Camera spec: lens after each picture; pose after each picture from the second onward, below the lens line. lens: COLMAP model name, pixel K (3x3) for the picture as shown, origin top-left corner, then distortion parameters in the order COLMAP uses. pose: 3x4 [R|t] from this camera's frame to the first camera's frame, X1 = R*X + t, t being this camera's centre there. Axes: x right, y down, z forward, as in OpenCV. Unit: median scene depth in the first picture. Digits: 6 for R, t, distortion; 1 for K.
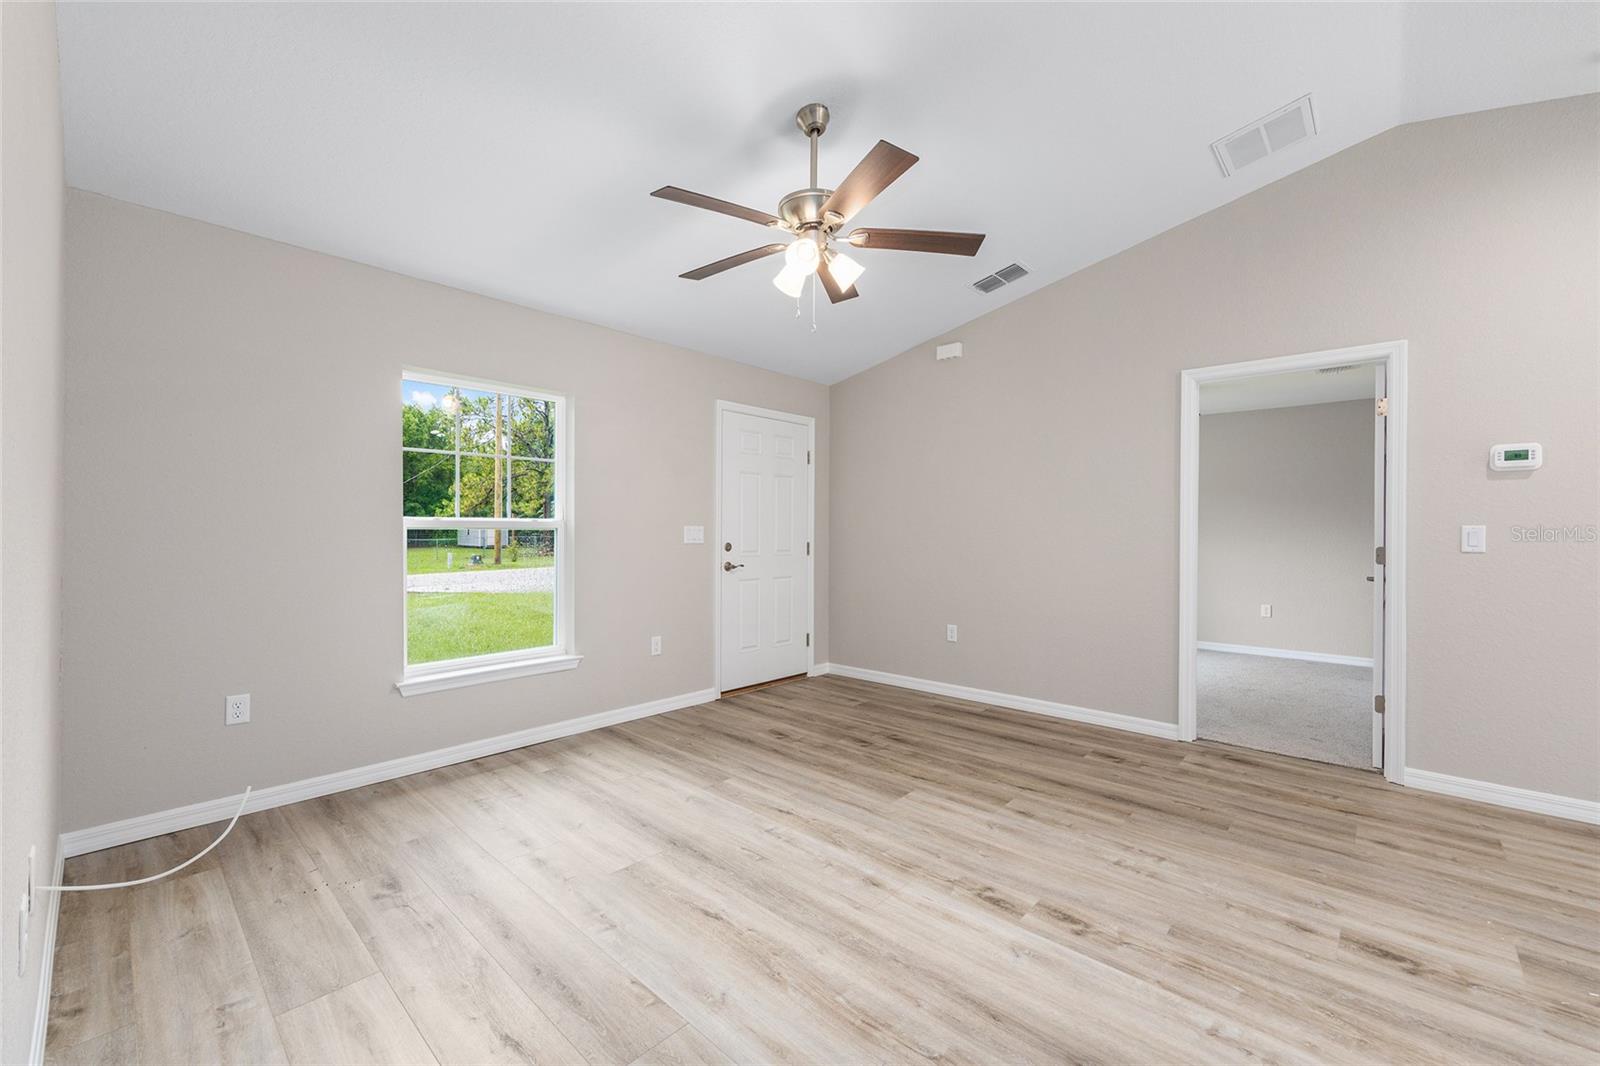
lens RADIAL K [[644.5, 0, 804.2], [0, 644.5, 529.4], [0, 0, 1]] dist [-0.002619, 0.001794]
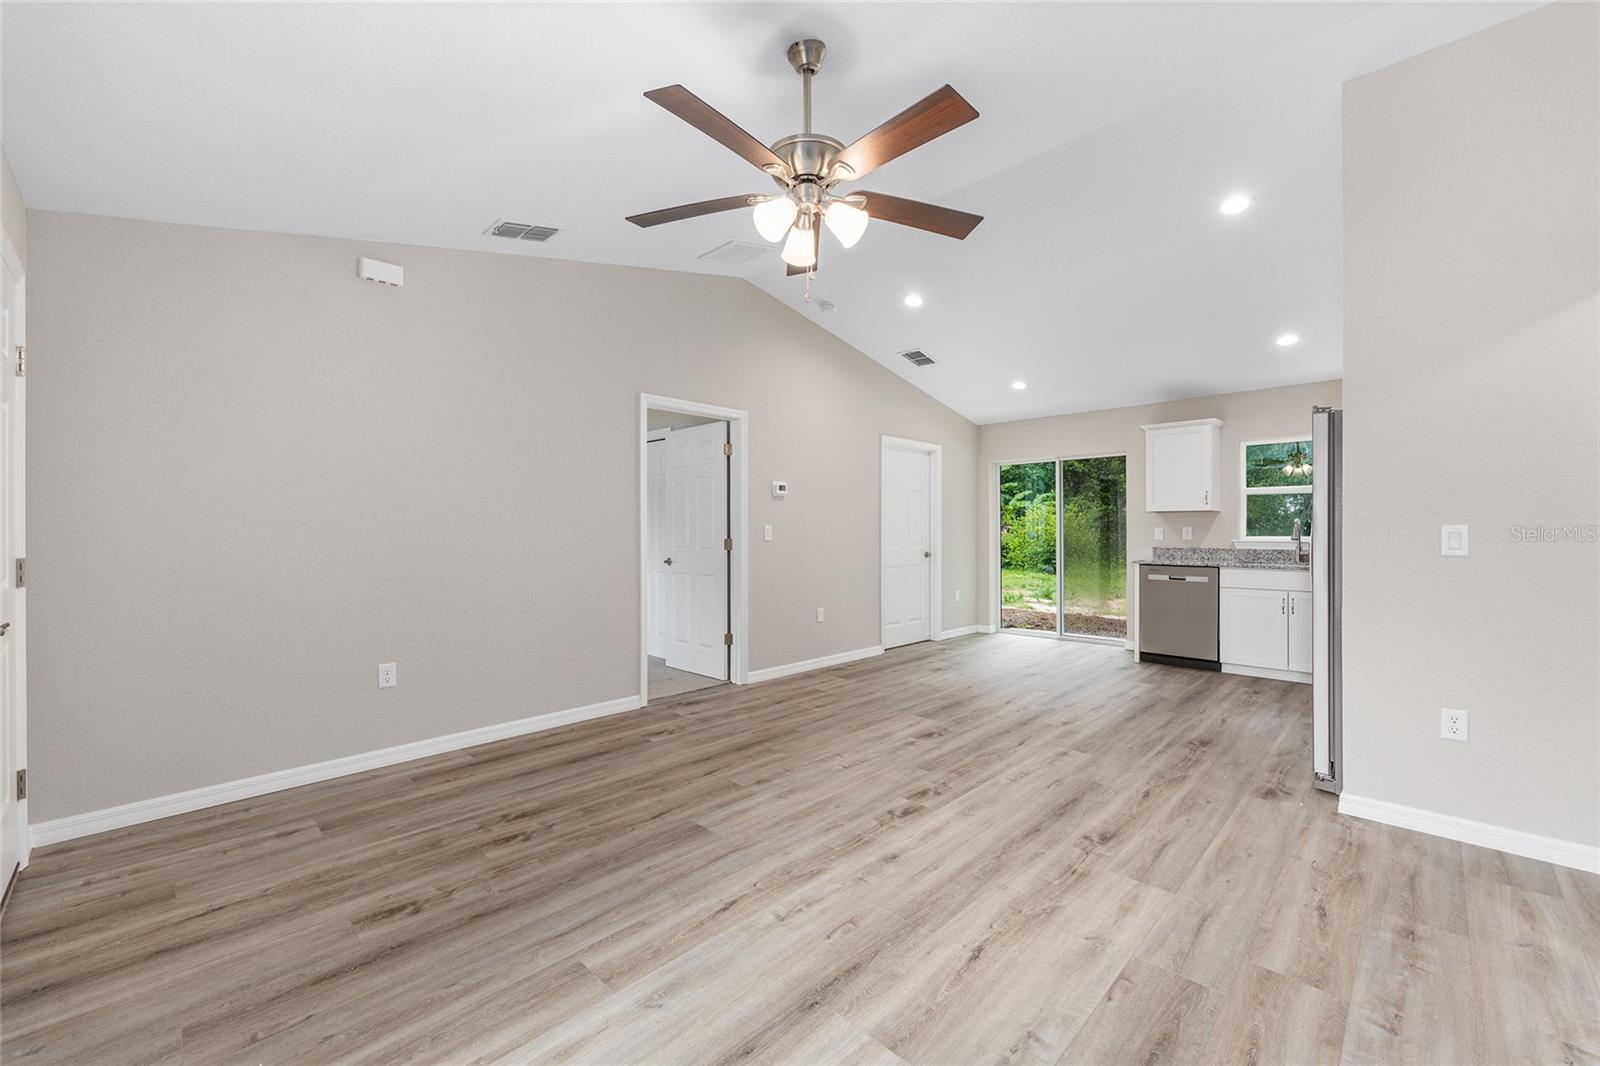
lens RADIAL K [[644.5, 0, 802.9], [0, 644.5, 531.6], [0, 0, 1]] dist [-0.002619, 0.001794]
pose [[0.034509, -0.008047, 0.999372, -0.698380], [-0.000993, 0.999967, 0.008086, -0.003151], [-0.999404, -0.001272, 0.034500, 0.802652]]
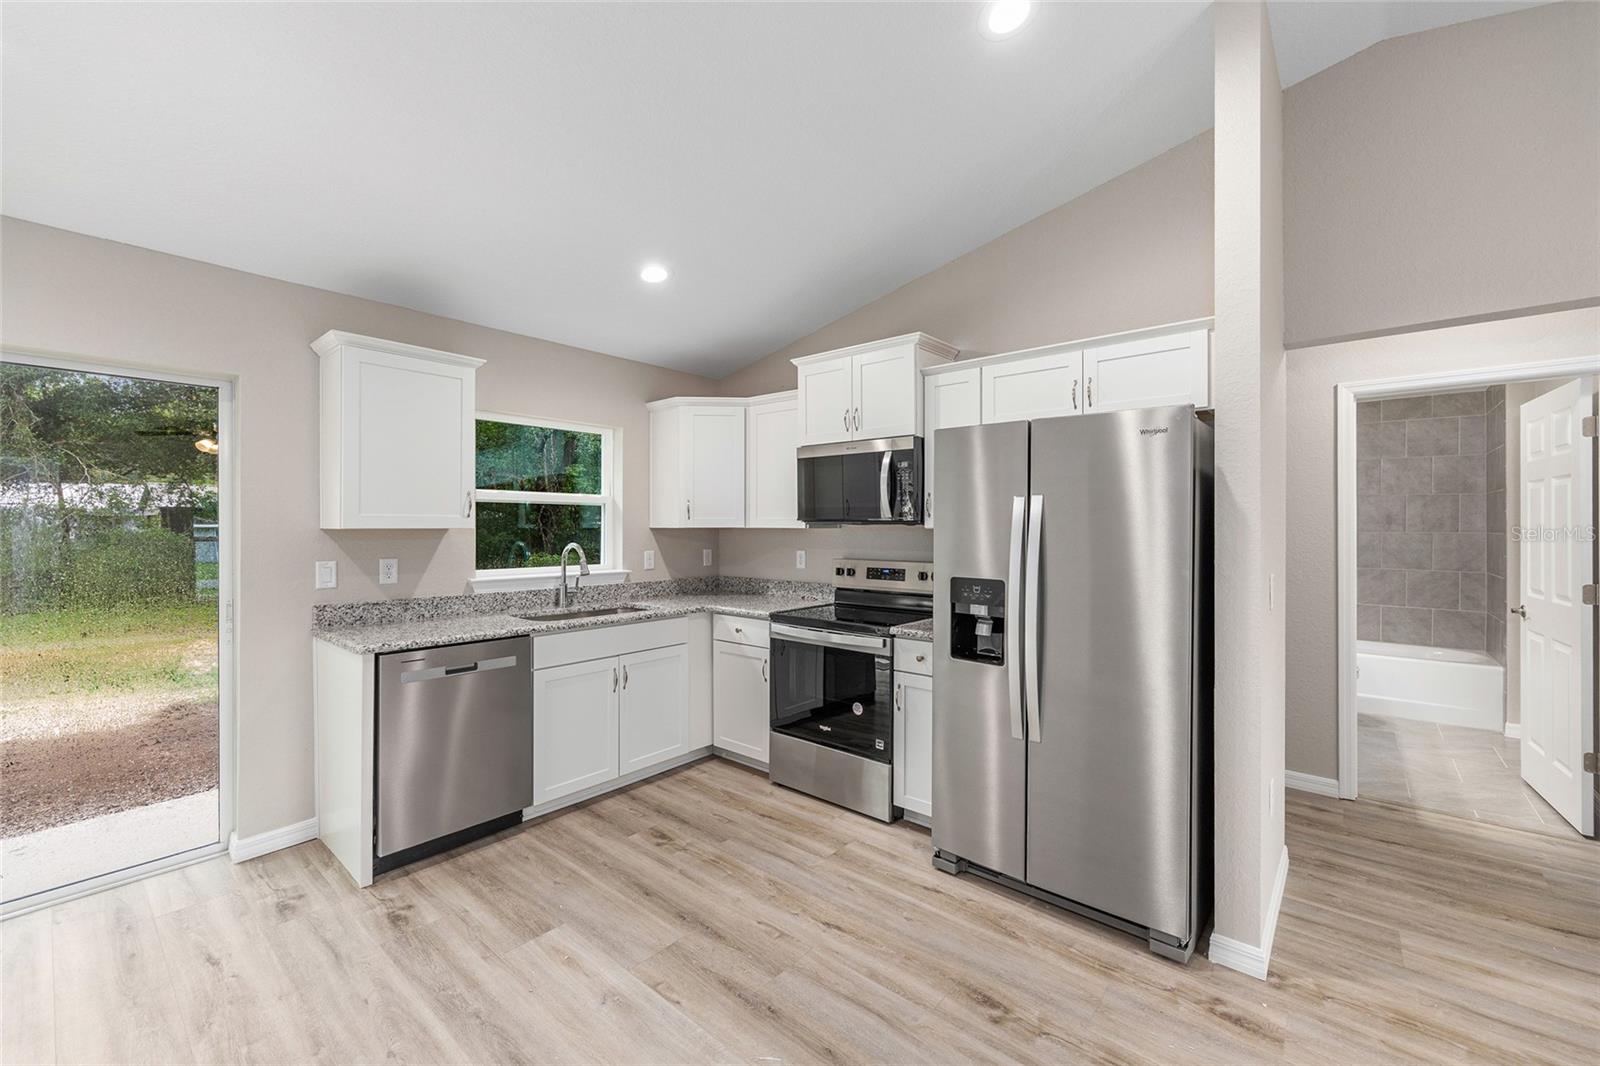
lens RADIAL K [[644.5, 0, 804.9], [0, 644.5, 527.8], [0, 0, 1]] dist [-0.002619, 0.001794]
pose [[-0.999049, -0.008447, -0.042774, 0.711904], [-0.008321, 0.999960, -0.003126, -0.052411], [0.042799, -0.002768, -0.999080, 0.712325]]
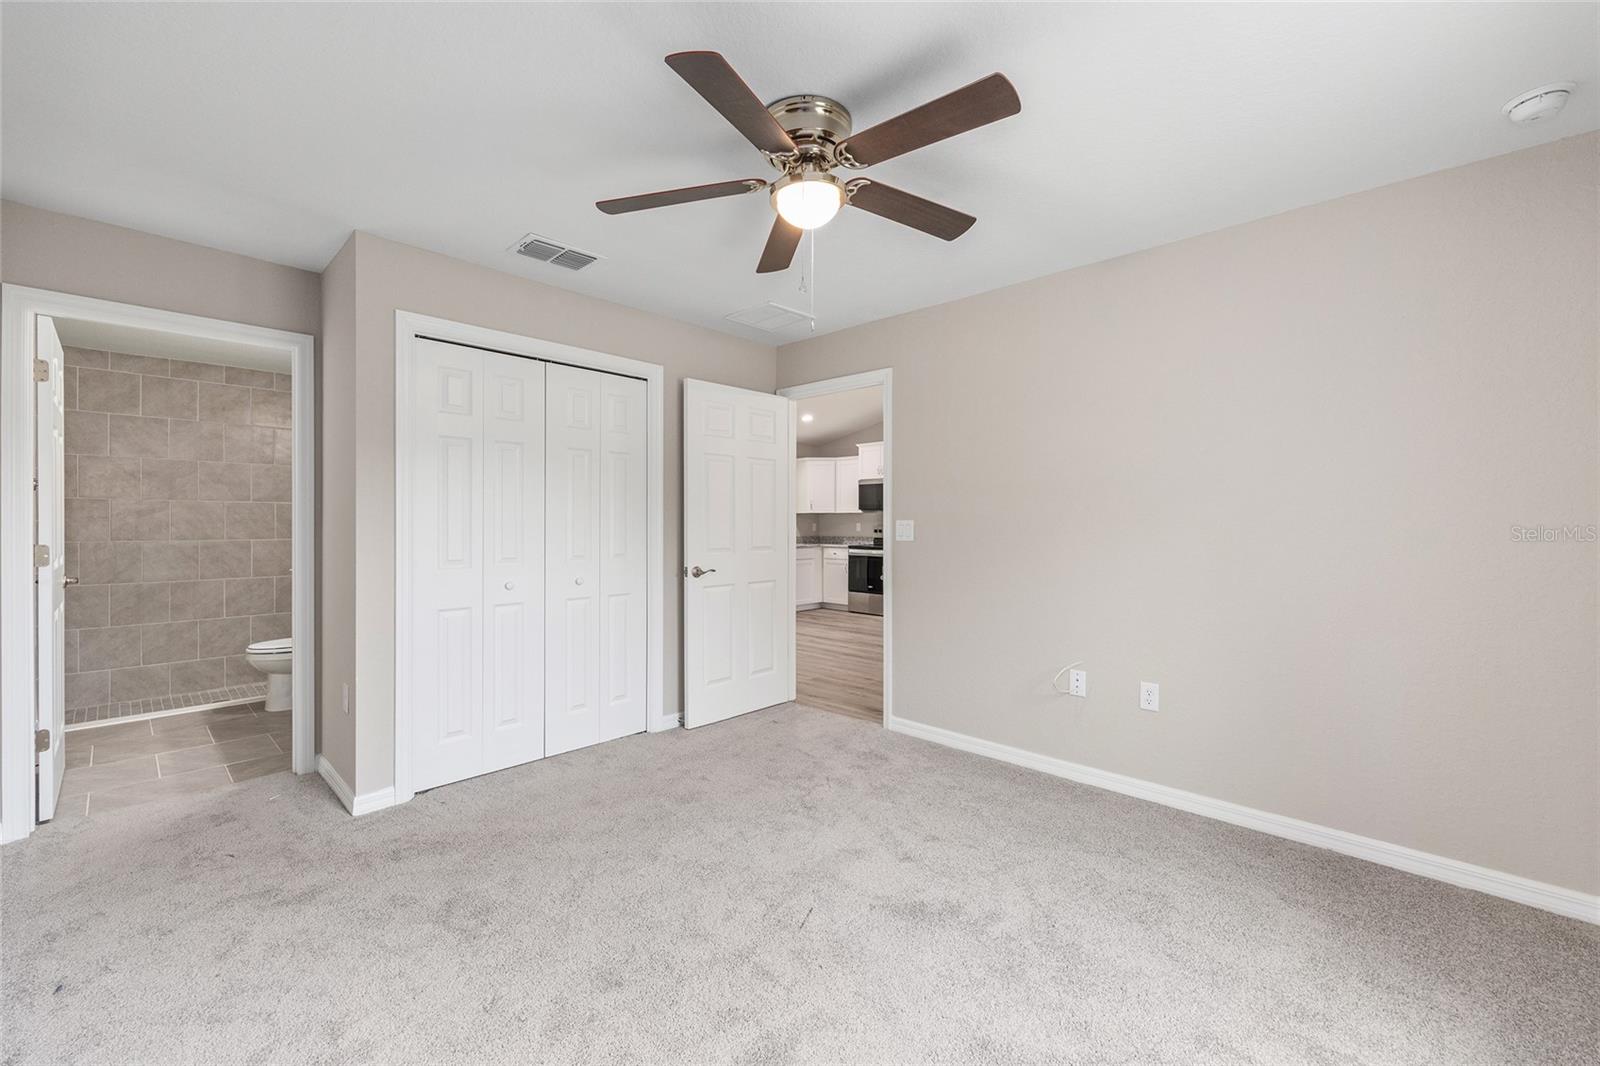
lens RADIAL K [[644.5, 0, 794.0], [0, 644.5, 528.6], [0, 0, 1]] dist [-0.002619, 0.001794]
pose [[-0.999732, -0.011436, 0.020144, 0.909330], [-0.011332, 0.999922, 0.005250, 0.003699], [-0.020203, 0.005020, -0.999783, 2.473364]]
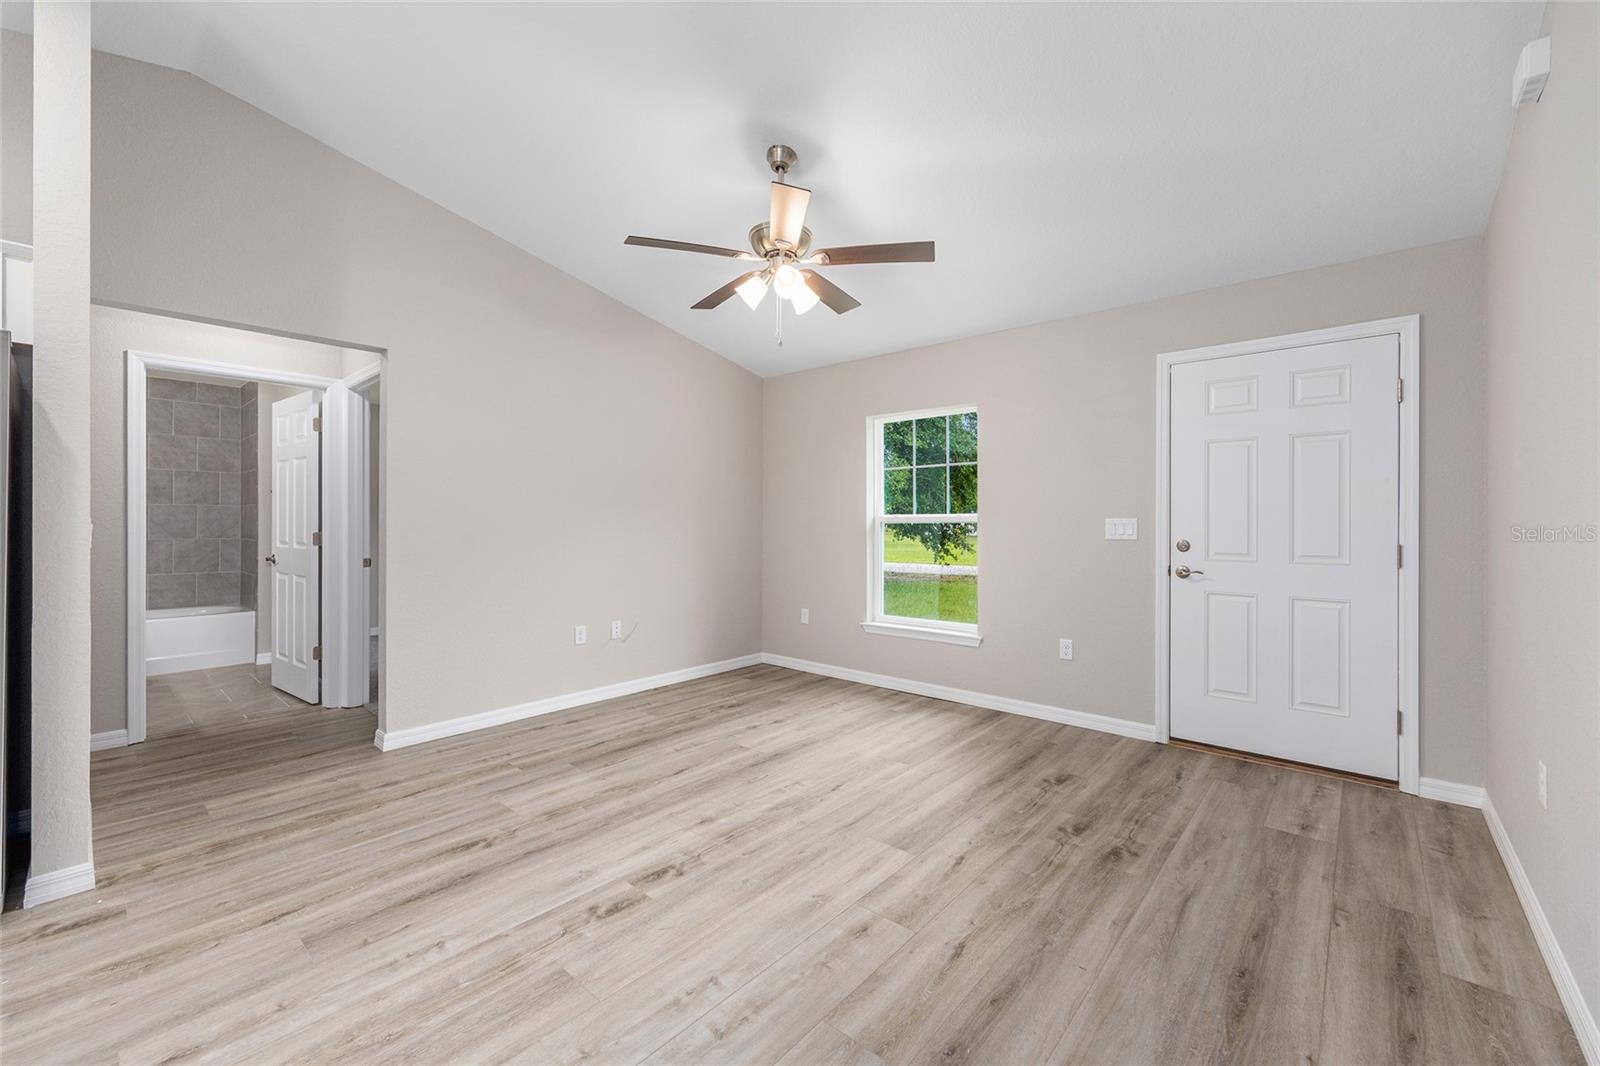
lens RADIAL K [[644.5, 0, 804.5], [0, 644.5, 519.8], [0, 0, 1]] dist [-0.002619, 0.001794]
pose [[0.025565, -0.009669, -0.999626, 0.934648], [0.001109, 0.999953, -0.009644, 0.006497], [0.999673, -0.000862, 0.025575, 0.832271]]
